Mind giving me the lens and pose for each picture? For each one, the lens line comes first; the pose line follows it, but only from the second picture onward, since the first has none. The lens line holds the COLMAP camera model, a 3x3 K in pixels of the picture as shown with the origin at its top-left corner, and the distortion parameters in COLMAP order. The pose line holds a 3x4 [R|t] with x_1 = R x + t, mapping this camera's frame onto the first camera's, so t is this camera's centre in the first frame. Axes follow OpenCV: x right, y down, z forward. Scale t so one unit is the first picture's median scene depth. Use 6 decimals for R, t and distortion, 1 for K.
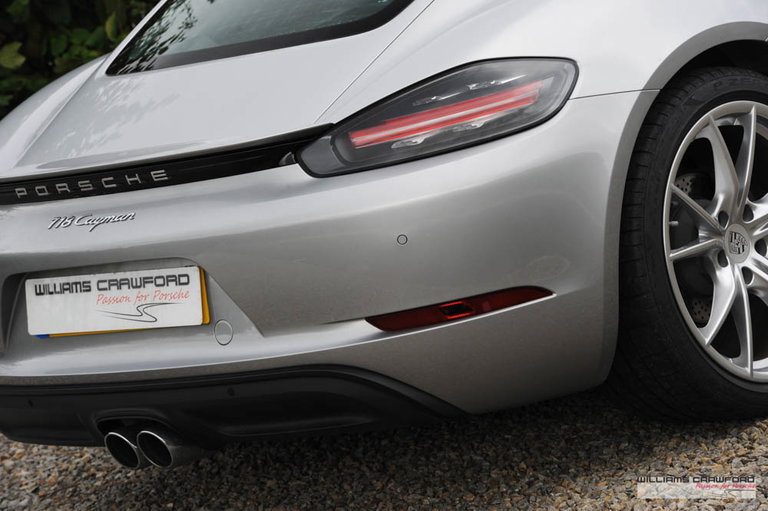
lens RADIAL K [[3102.9, 0, 384.0], [0, 3102.9, 255.5], [0, 0, 1]] dist [0.711624, -3.772539]
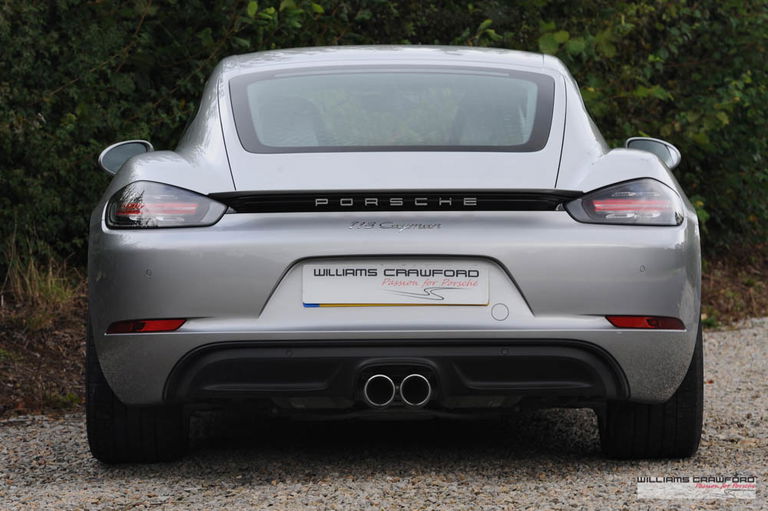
lens RADIAL K [[3102.9, 0, 384.0], [0, 3102.9, 255.5], [0, 0, 1]] dist [0.711624, -3.772539]
pose [[0.722053, 0.244808, 0.647076, -1.031006], [-0.066948, 0.955636, -0.286840, 0.417039], [-0.688590, 0.163793, 0.706410, -0.007298]]
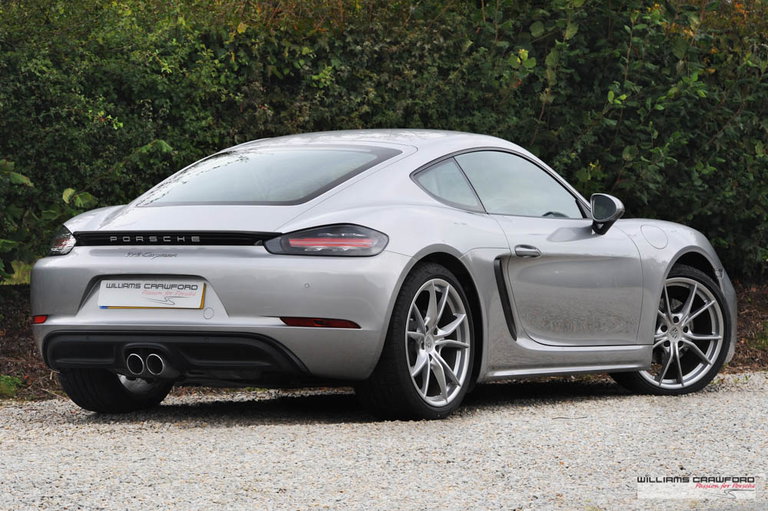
lens RADIAL K [[3102.9, 0, 384.0], [0, 3102.9, 255.5], [0, 0, 1]] dist [0.711624, -3.772539]
pose [[0.944741, 0.260367, 0.199184, -0.373916], [-0.213670, 0.949878, -0.228202, 0.449851], [-0.248616, 0.173032, 0.953021, -1.101240]]
